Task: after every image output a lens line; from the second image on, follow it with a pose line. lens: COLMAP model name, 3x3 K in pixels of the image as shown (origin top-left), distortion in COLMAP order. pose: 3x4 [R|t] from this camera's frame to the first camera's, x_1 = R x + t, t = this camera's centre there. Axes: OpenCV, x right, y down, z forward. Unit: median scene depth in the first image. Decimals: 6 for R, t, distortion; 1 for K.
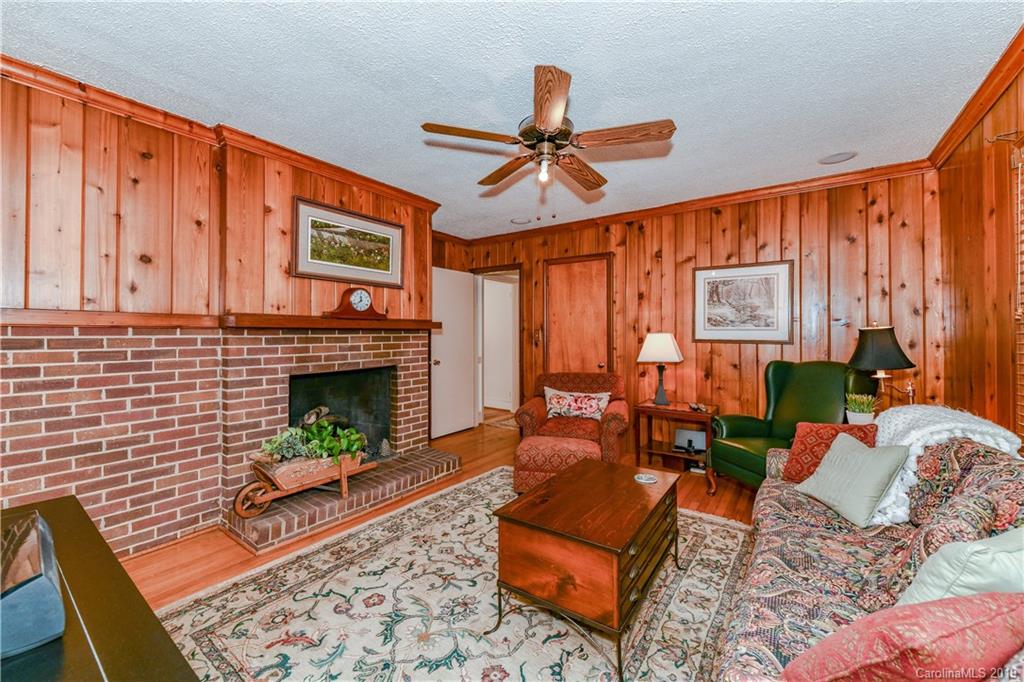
lens RADIAL K [[406.0, 0, 514.0], [0, 406.0, 336.4], [0, 0, 1]] dist [0.004136, -0.000929]
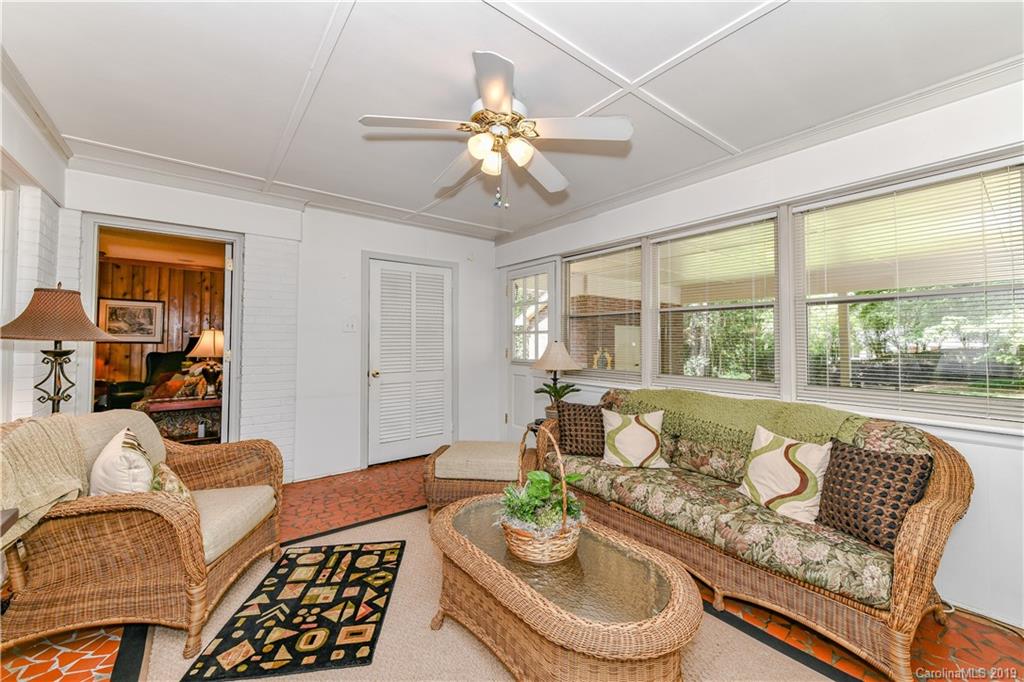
lens RADIAL K [[406.0, 0, 518.4], [0, 406.0, 332.6], [0, 0, 1]] dist [0.004136, -0.000929]
pose [[0.290344, 0.025208, 0.956590, -0.686556], [-0.010514, 0.999677, -0.023153, -0.007205], [-0.956865, -0.003335, 0.290515, -1.189679]]
